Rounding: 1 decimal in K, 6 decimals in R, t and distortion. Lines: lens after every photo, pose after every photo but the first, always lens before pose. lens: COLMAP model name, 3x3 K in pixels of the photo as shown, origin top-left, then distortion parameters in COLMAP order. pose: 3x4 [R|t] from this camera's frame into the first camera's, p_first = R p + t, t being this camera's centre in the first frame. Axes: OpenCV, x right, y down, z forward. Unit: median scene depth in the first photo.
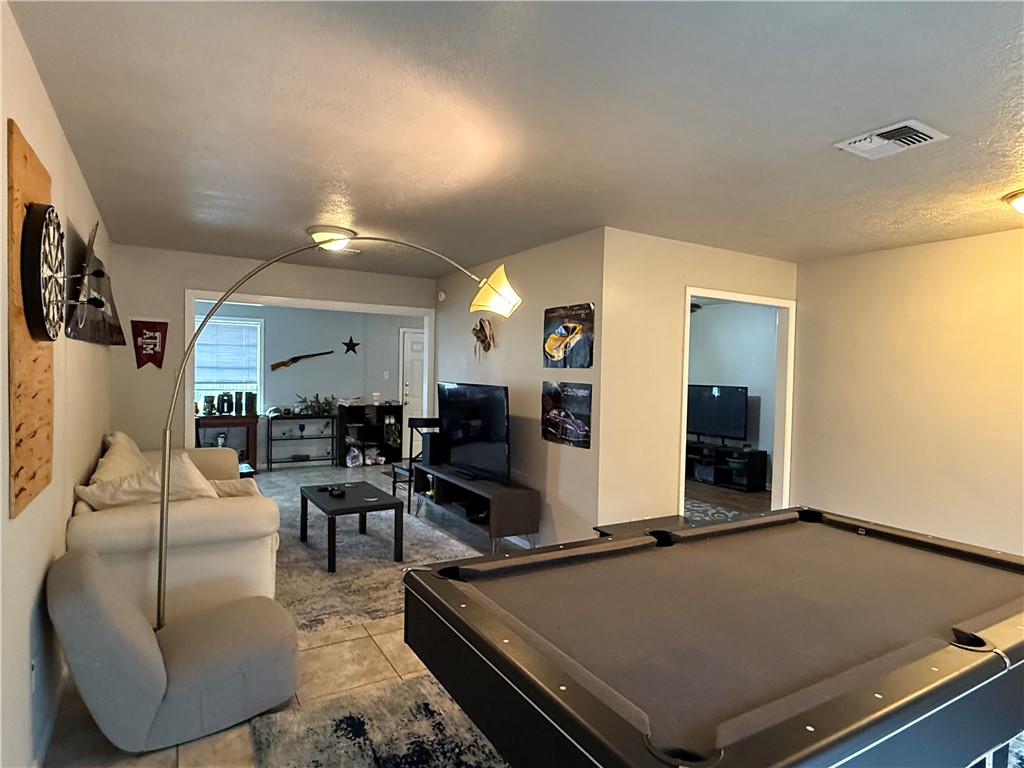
lens RADIAL K [[581.3, 0, 508.4], [0, 581.3, 386.1], [0, 0, 1]] dist [0.000222, -0.000367]
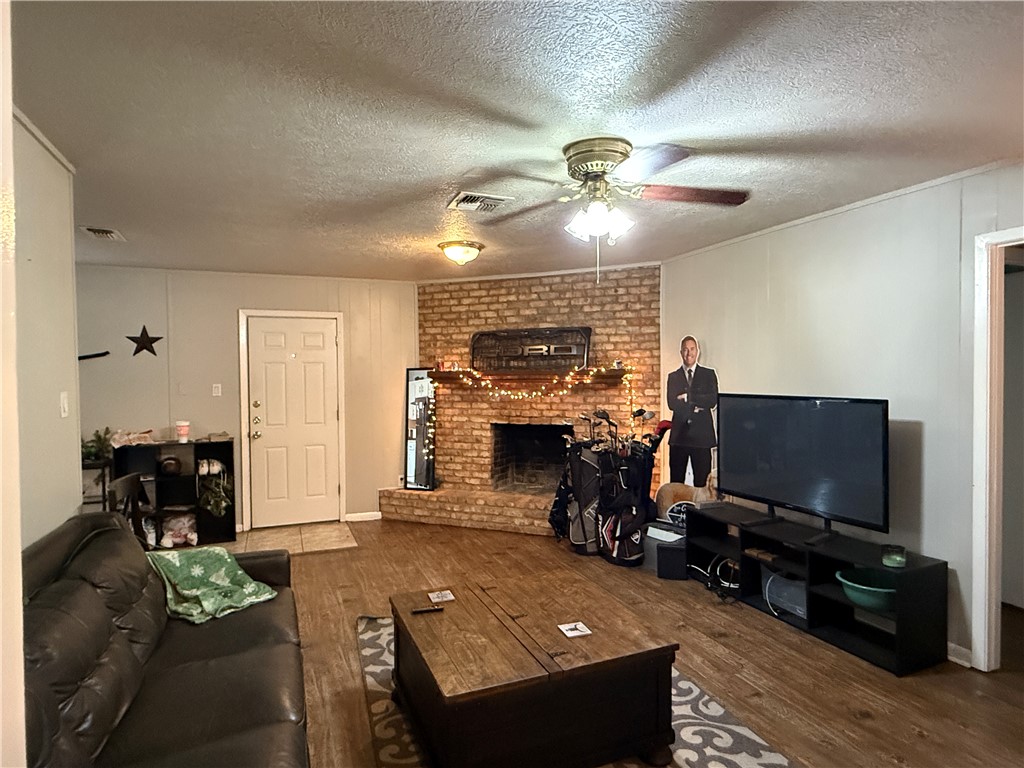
lens RADIAL K [[581.3, 0, 505.6], [0, 581.3, 384.3], [0, 0, 1]] dist [0.000222, -0.000367]
pose [[0.987804, -0.027082, -0.153331, 0.180944], [0.025953, 0.999619, -0.009361, -0.011413], [0.153527, 0.005268, 0.988130, 0.480689]]
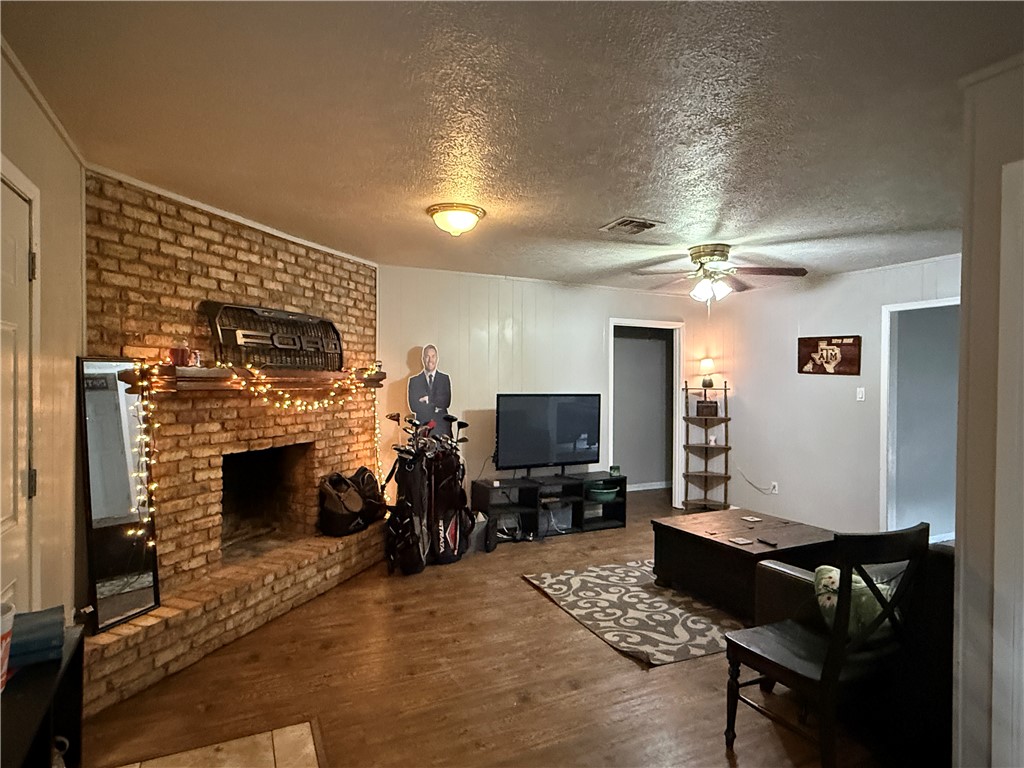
lens RADIAL K [[581.3, 0, 515.3], [0, 581.3, 382.5], [0, 0, 1]] dist [0.000222, -0.000367]
pose [[0.072153, -0.024626, 0.997090, -0.325737], [0.015459, 0.999603, 0.023569, -0.030249], [-0.997274, 0.013714, 0.072505, 0.905336]]
